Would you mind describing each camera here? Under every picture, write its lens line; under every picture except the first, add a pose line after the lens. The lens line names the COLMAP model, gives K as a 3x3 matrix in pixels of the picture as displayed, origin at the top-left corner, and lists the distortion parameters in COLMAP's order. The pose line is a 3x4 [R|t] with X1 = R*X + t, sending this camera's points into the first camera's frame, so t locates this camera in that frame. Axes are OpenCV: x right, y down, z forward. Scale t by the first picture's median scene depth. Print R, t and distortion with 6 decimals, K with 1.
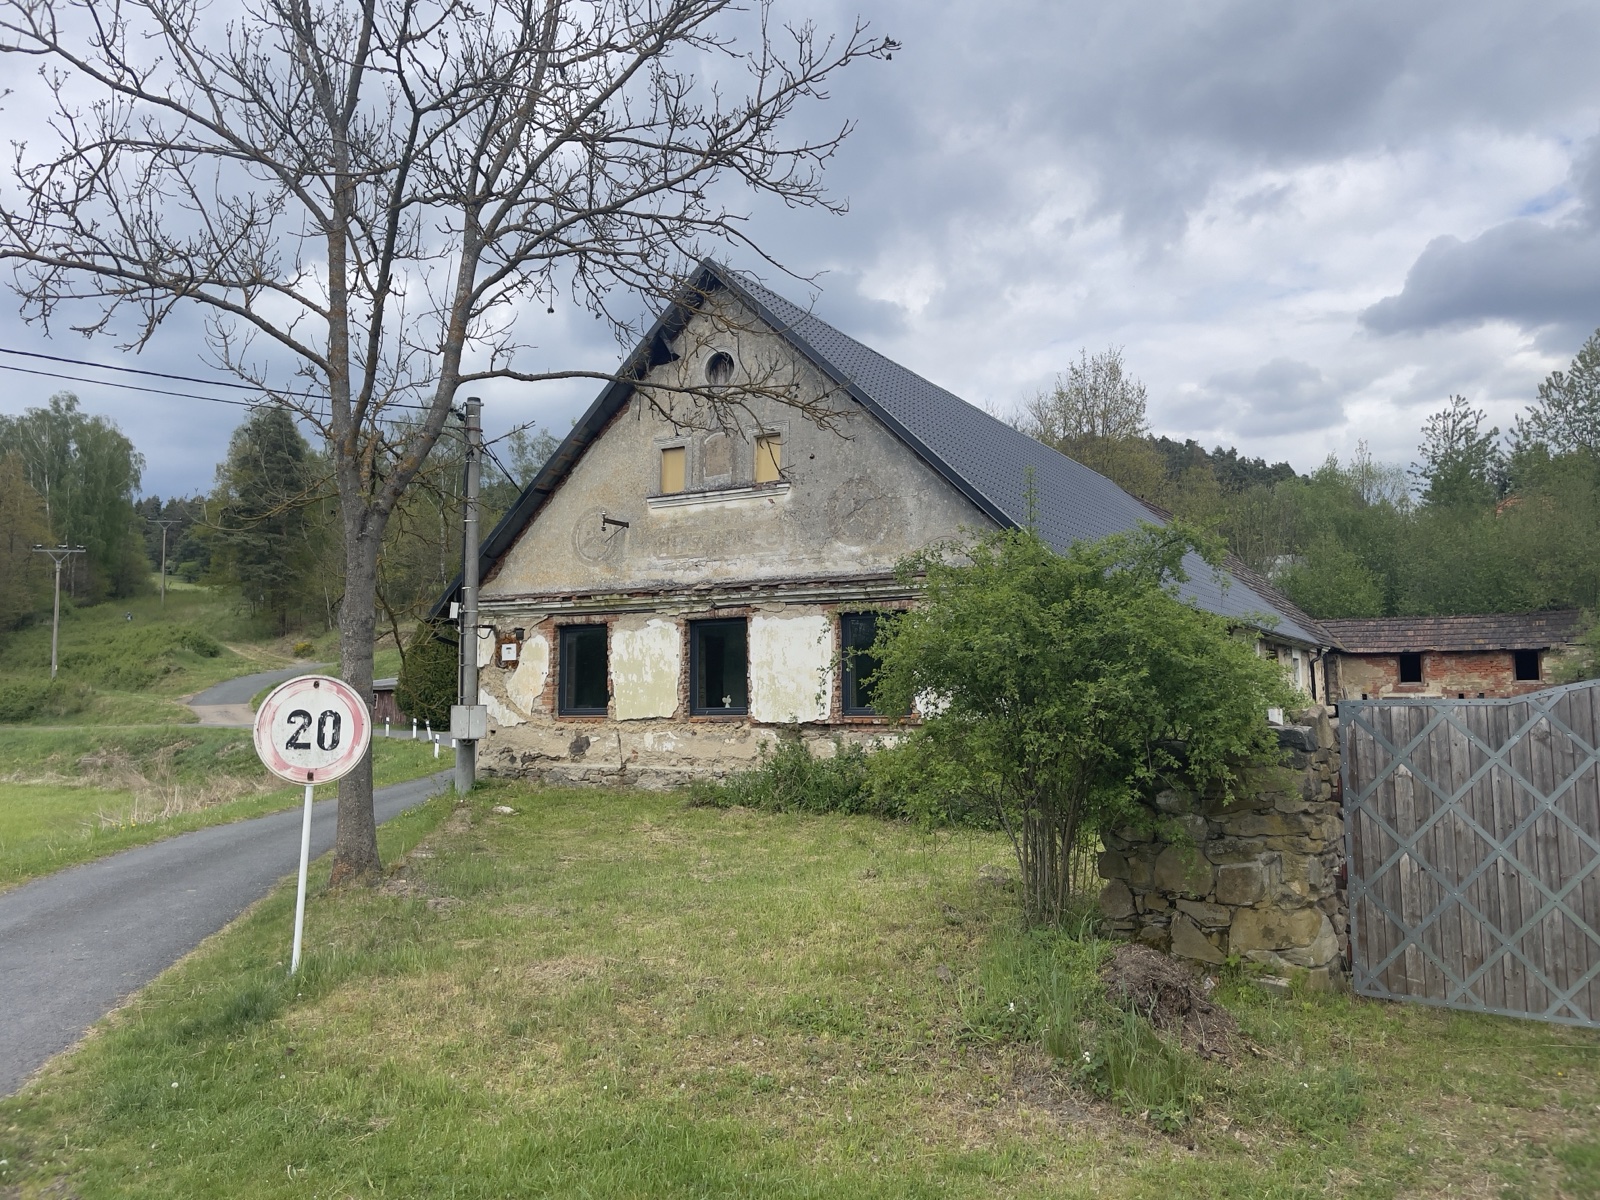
lens RADIAL K [[1222.8, 0, 808.9], [0, 1222.8, 586.8], [0, 0, 1]] dist [0.106810, -0.003553]
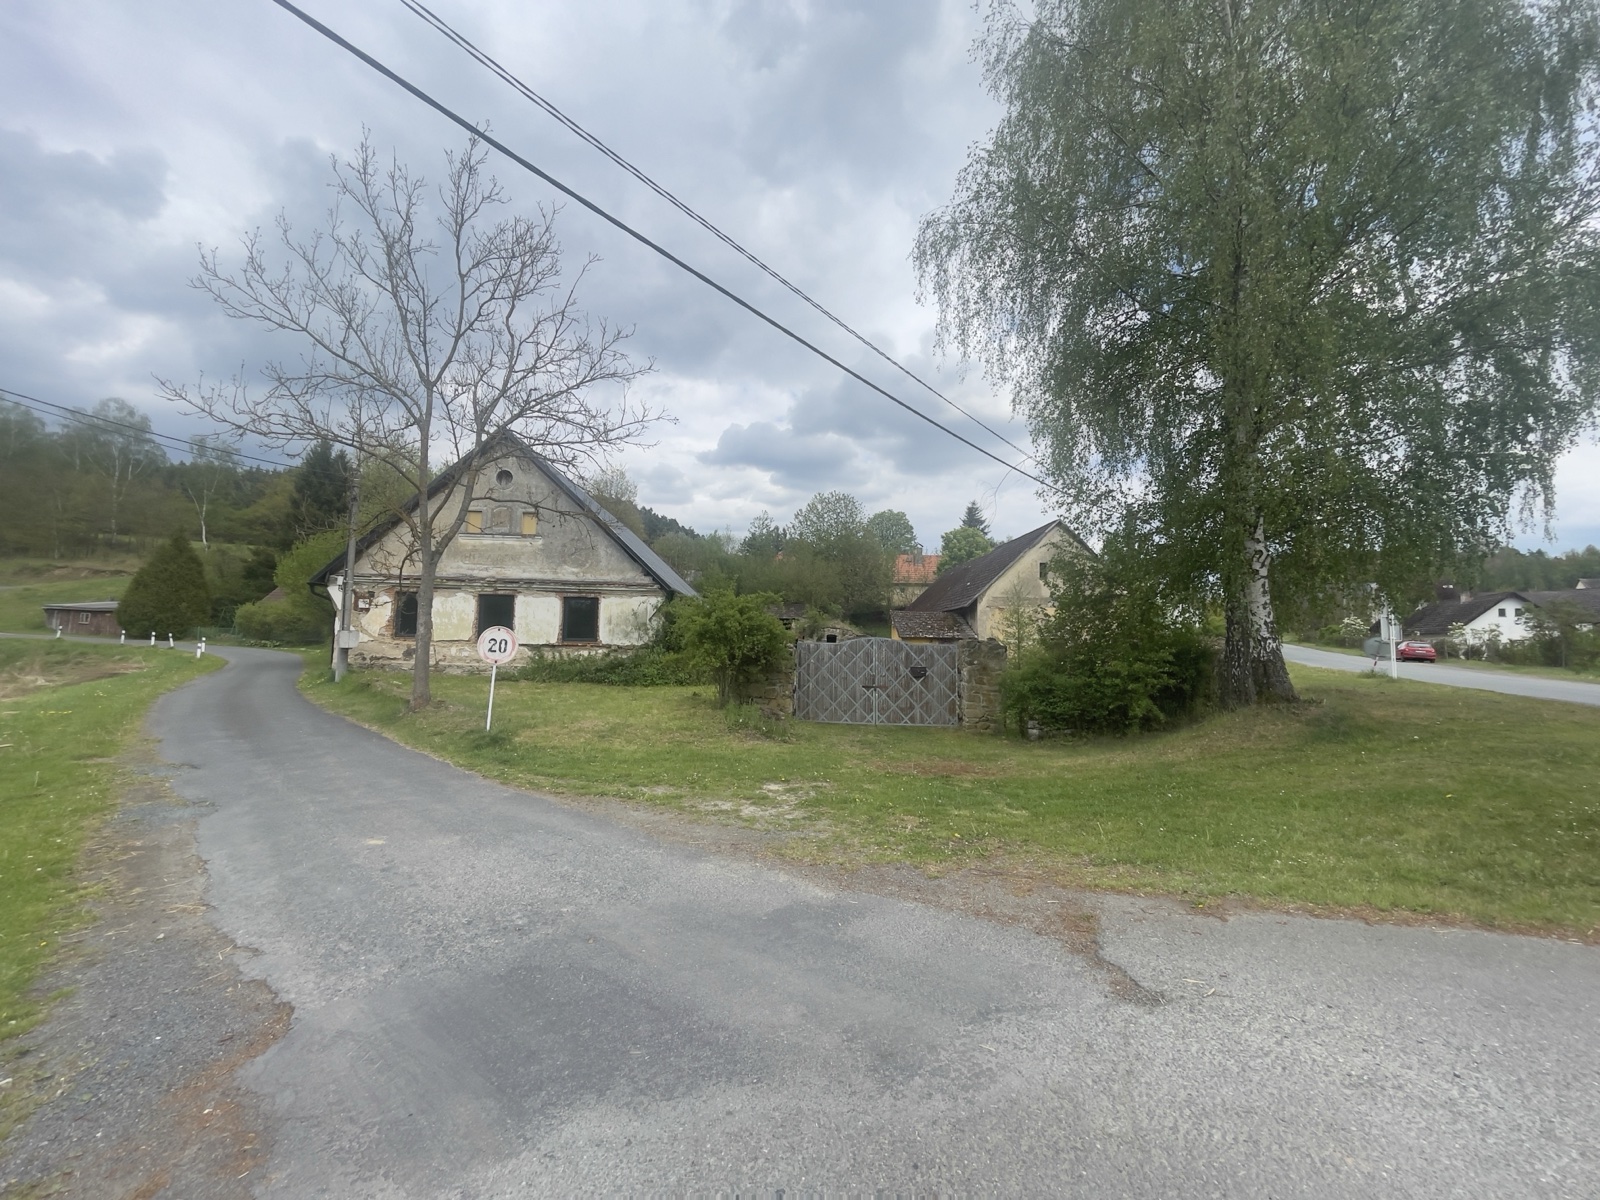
lens RADIAL K [[648.7, 0, 811.8], [0, 648.7, 597.6], [0, 0, 1]] dist [-0.004287, 0.002957]
pose [[0.823399, 0.059328, 0.564353, -0.254350], [-0.081237, 0.996600, 0.013757, -0.028440], [-0.561618, -0.057174, 0.825419, -0.238687]]
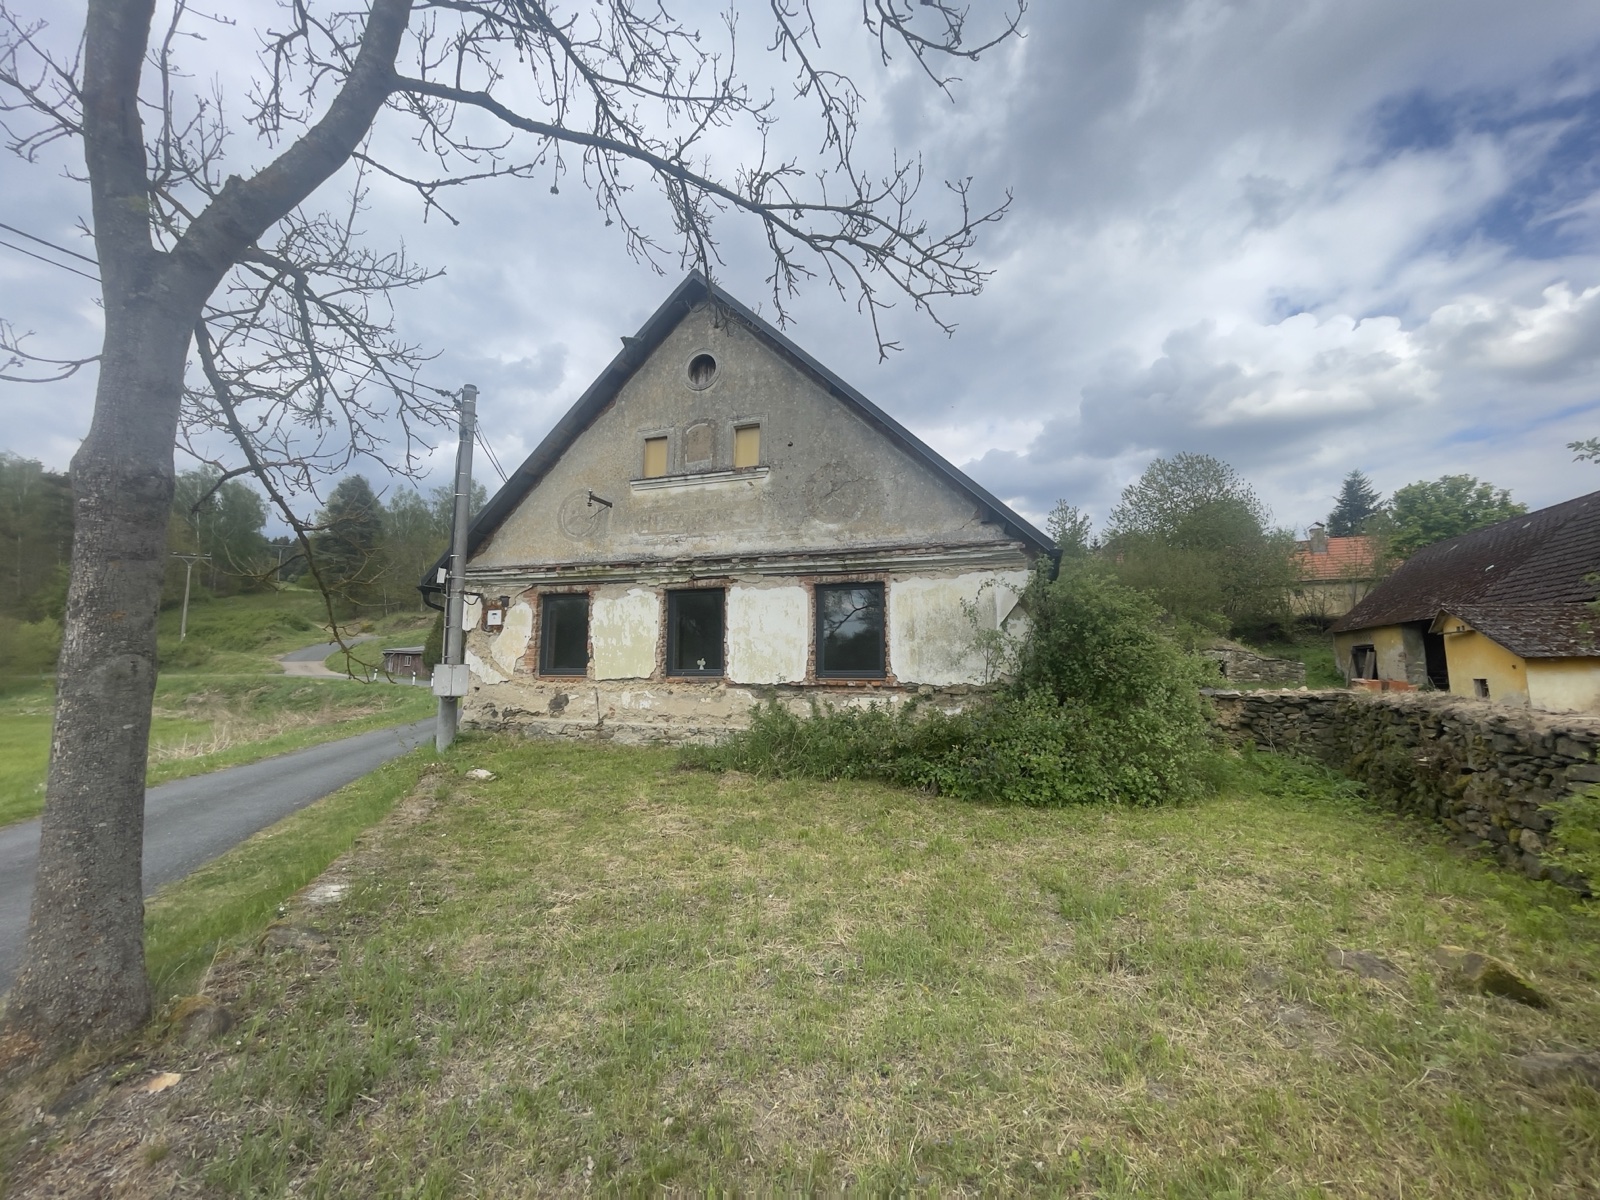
lens RADIAL K [[648.7, 0, 811.5], [0, 648.7, 591.2], [0, 0, 1]] dist [-0.004287, 0.002957]
pose [[0.979588, 0.031207, 0.198579, -0.085874], [-0.027176, 0.999366, -0.022997, 0.037671], [-0.199171, 0.017131, 0.979815, 0.395411]]
